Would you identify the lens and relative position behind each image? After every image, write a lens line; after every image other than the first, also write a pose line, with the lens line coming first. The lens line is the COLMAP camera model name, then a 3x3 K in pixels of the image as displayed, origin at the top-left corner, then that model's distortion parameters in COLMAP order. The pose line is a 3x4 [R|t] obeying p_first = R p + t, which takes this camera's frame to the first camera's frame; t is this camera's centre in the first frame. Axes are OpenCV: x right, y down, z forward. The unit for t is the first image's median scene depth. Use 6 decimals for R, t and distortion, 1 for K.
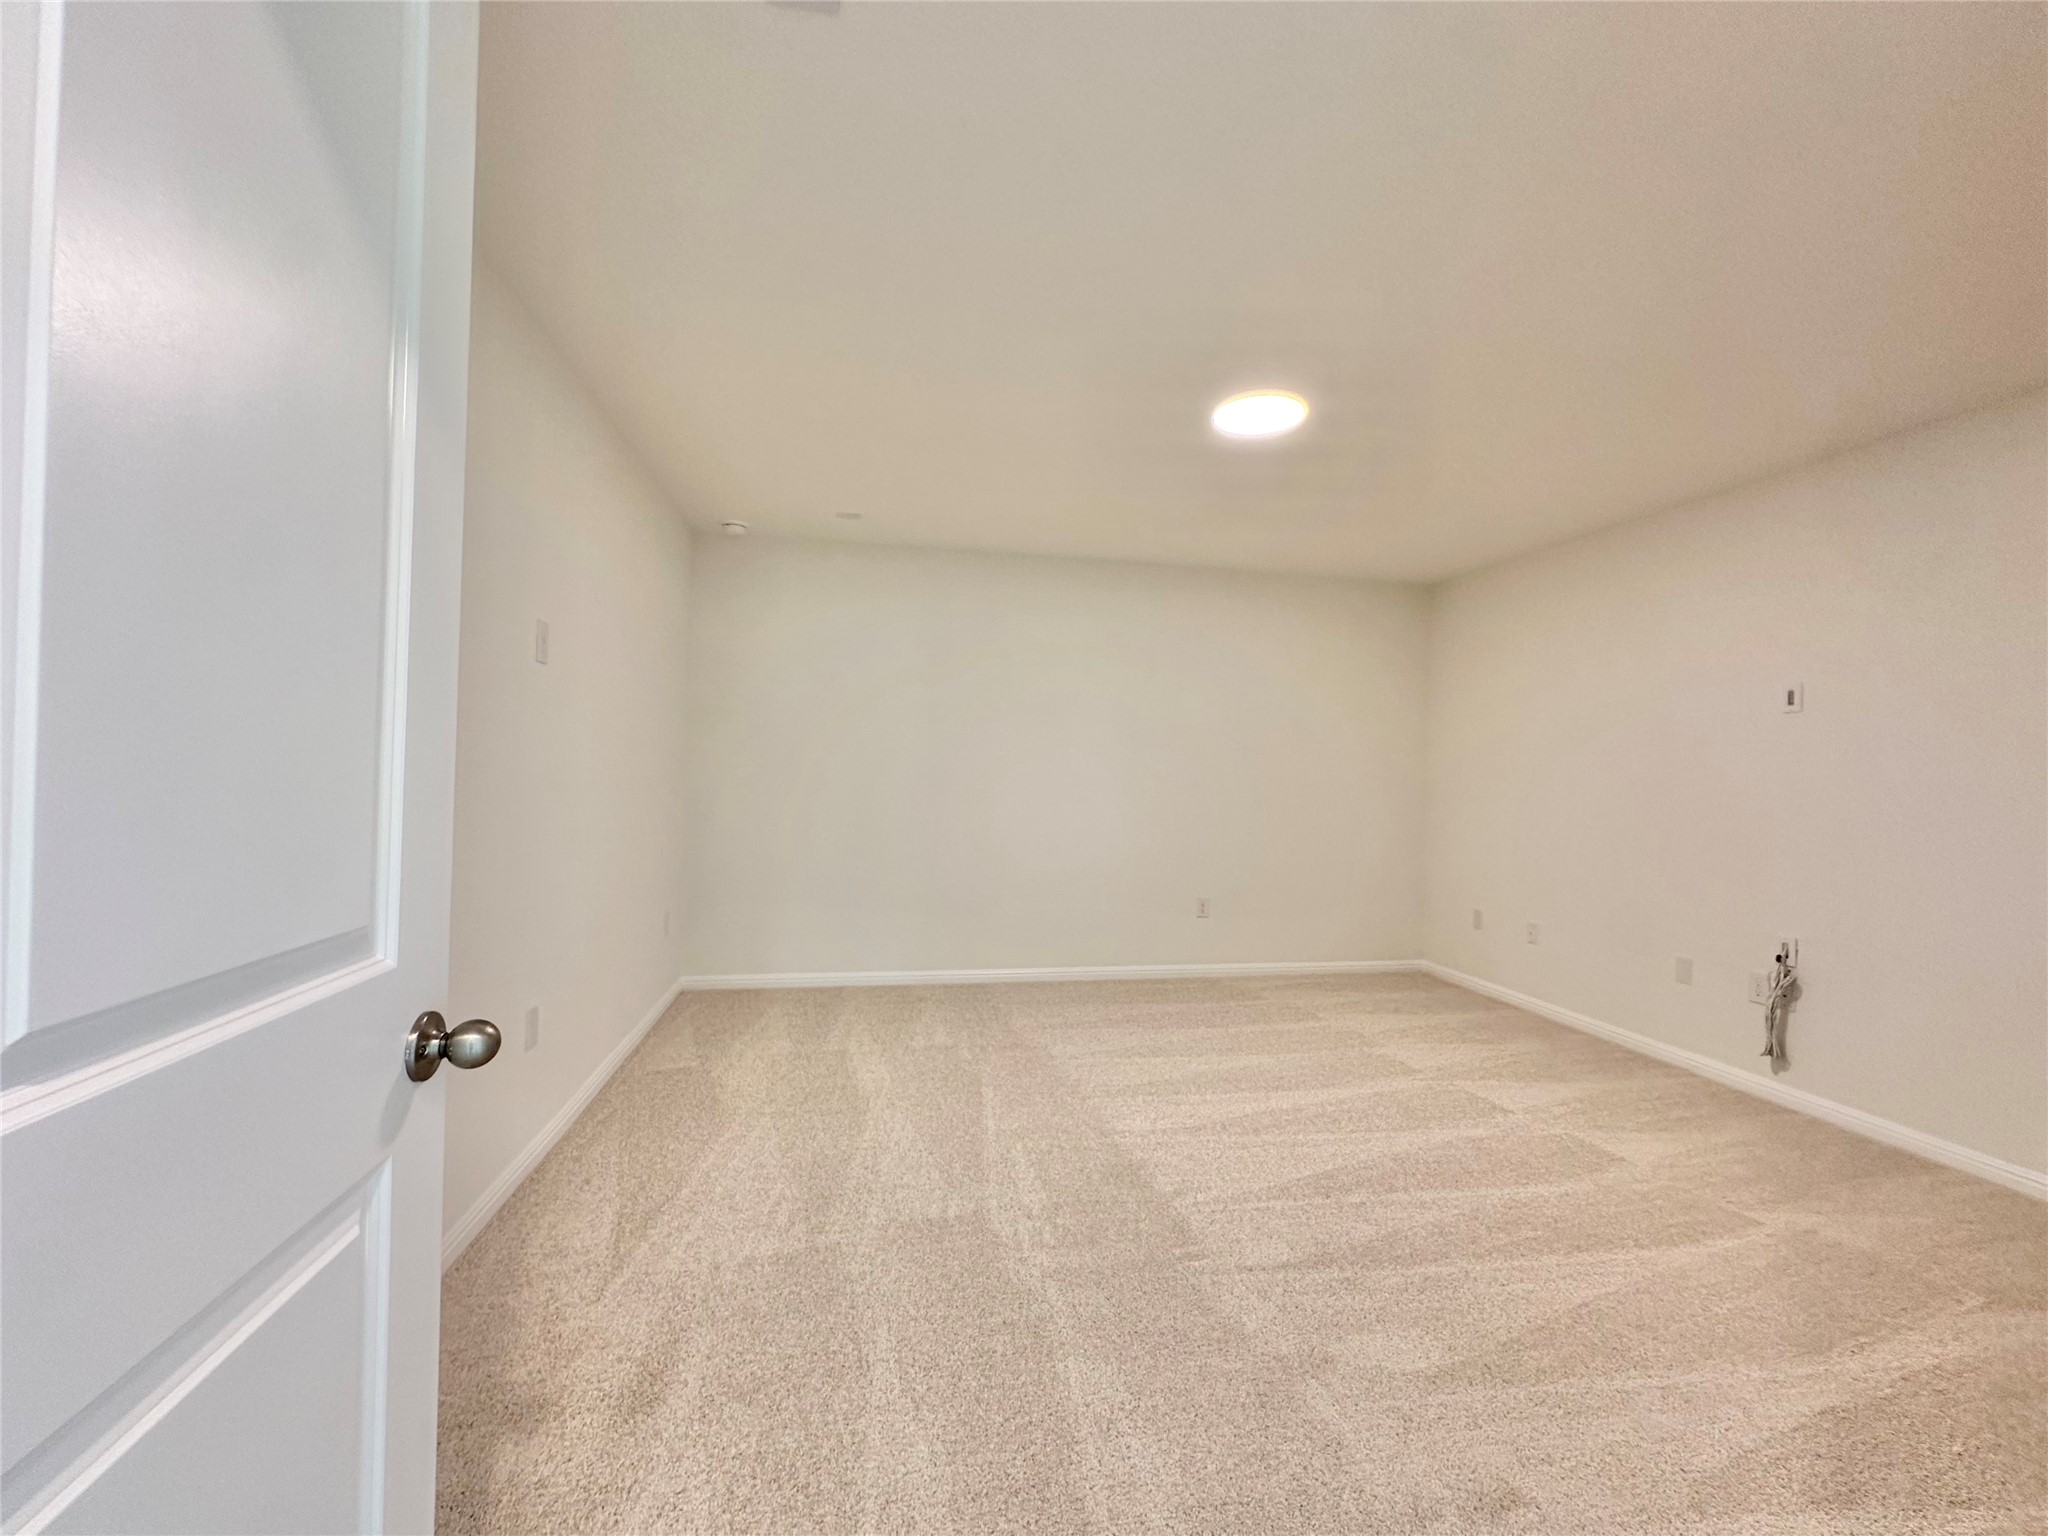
lens RADIAL K [[819.7, 0, 1024.3], [0, 819.7, 766.2], [0, 0, 1]] dist [-0.003096, 0.000084]
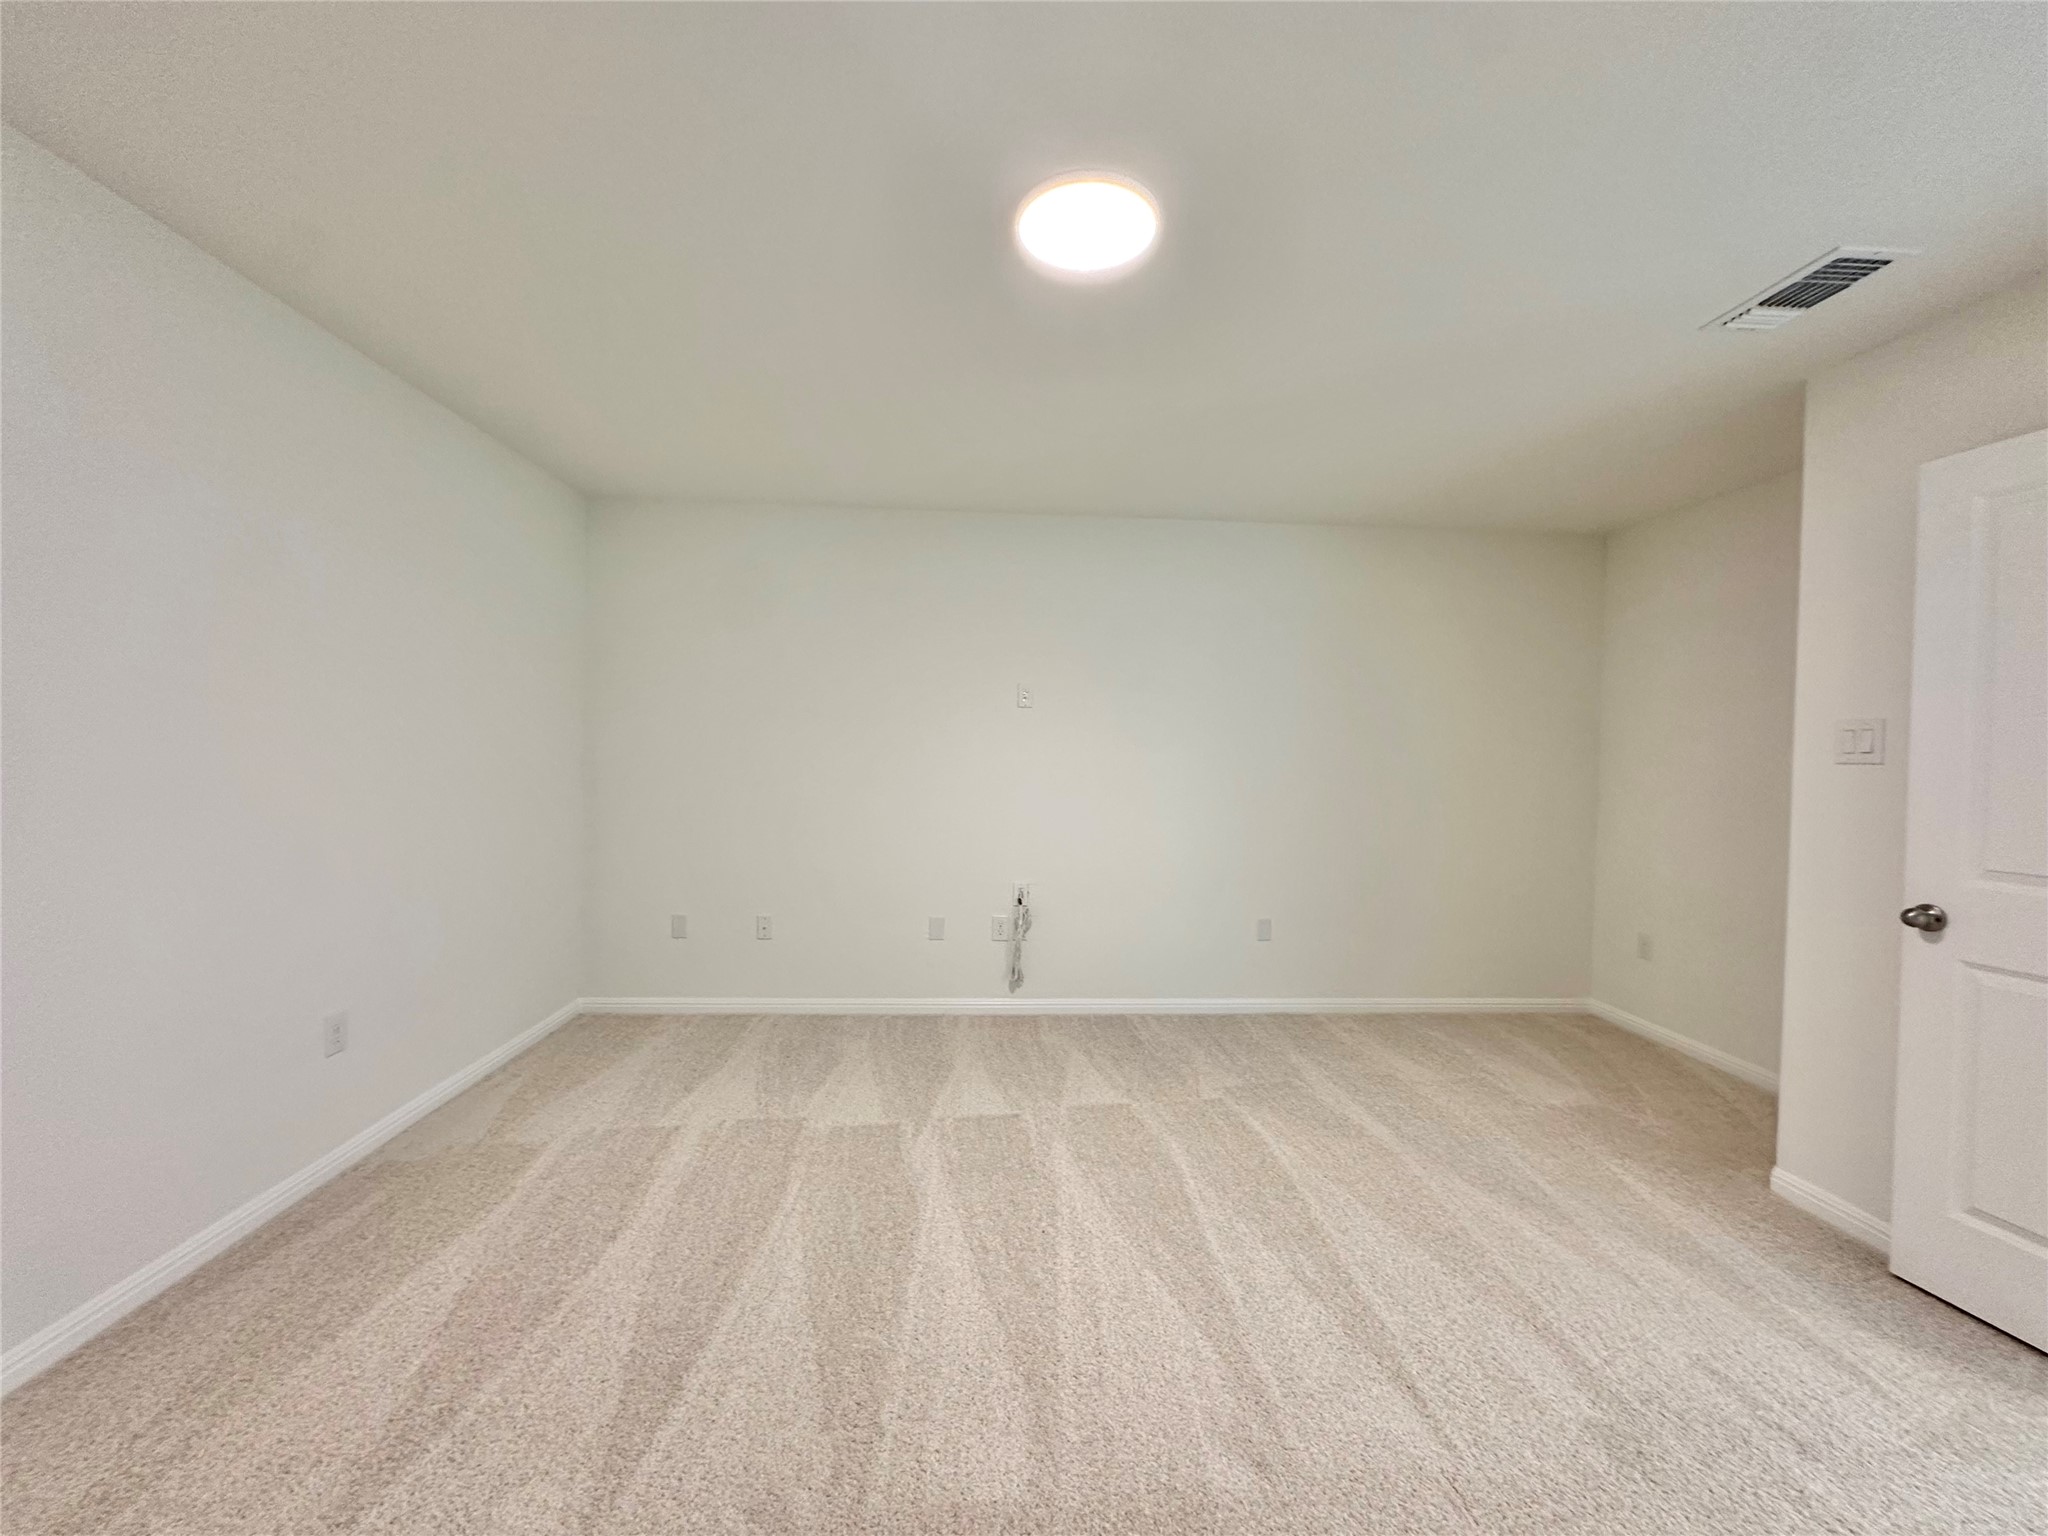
lens RADIAL K [[819.7, 0, 1024.3], [0, 819.7, 766.2], [0, 0, 1]] dist [-0.003096, 0.000084]
pose [[0.119989, -0.028597, 0.992363, -0.317550], [-0.022319, 0.999255, 0.031494, -0.011644], [-0.992524, -0.025927, 0.119262, 0.837525]]
